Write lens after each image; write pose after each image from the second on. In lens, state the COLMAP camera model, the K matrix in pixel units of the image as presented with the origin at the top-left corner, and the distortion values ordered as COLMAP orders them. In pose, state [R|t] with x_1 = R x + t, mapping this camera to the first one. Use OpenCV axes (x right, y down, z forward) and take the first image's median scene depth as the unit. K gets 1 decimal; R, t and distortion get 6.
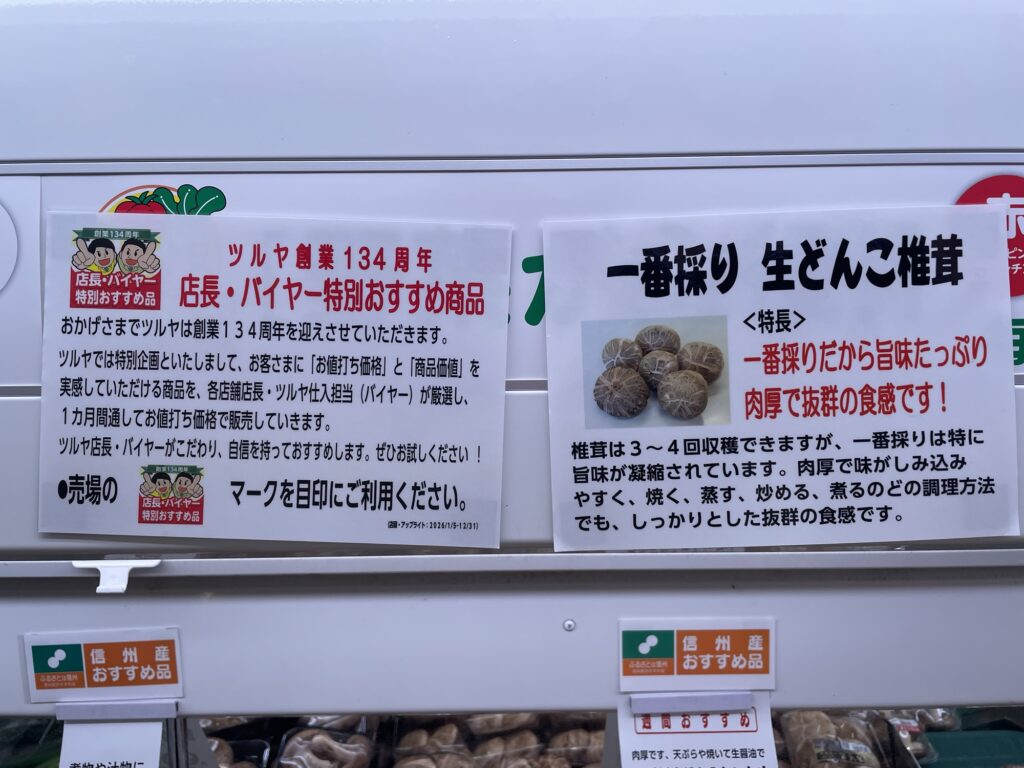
lens RADIAL K [[775.2, 0, 506.2], [0, 775.2, 377.8], [0, 0, 1]] dist [0.075061, -0.102469]
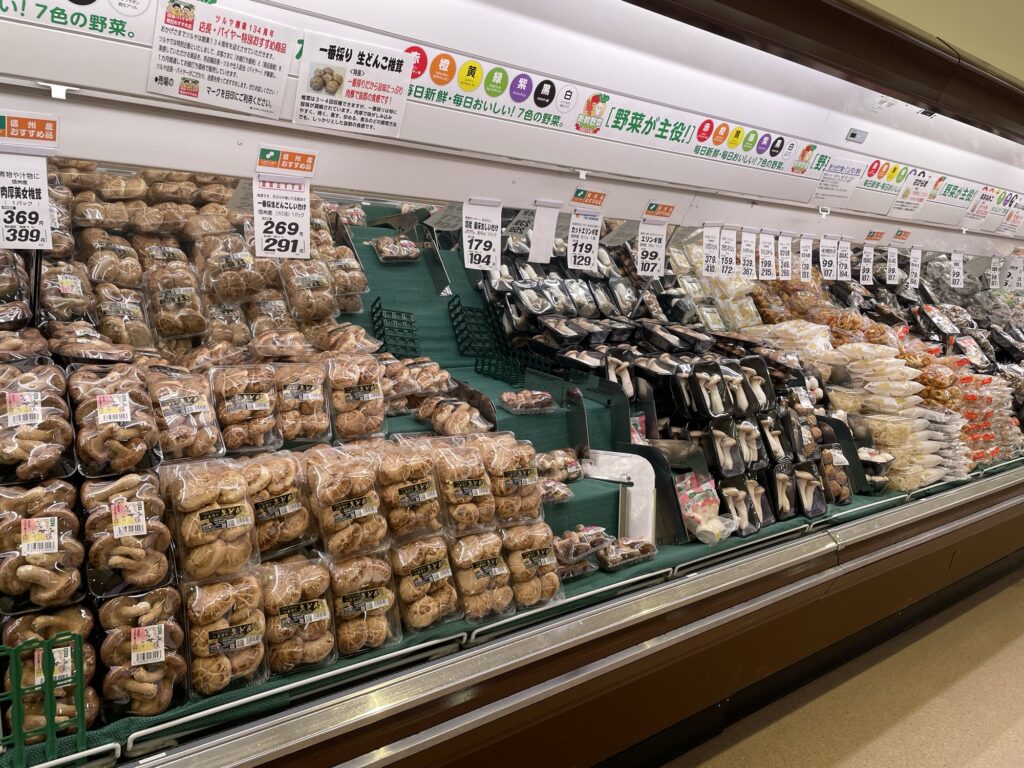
lens RADIAL K [[775.2, 0, 506.2], [0, 775.2, 377.8], [0, 0, 1]] dist [0.075061, -0.102469]
pose [[0.776649, -0.040923, 0.628603, -1.570883], [-0.297829, 0.855457, 0.423663, -0.638405], [-0.555081, -0.516254, 0.652202, -2.694541]]
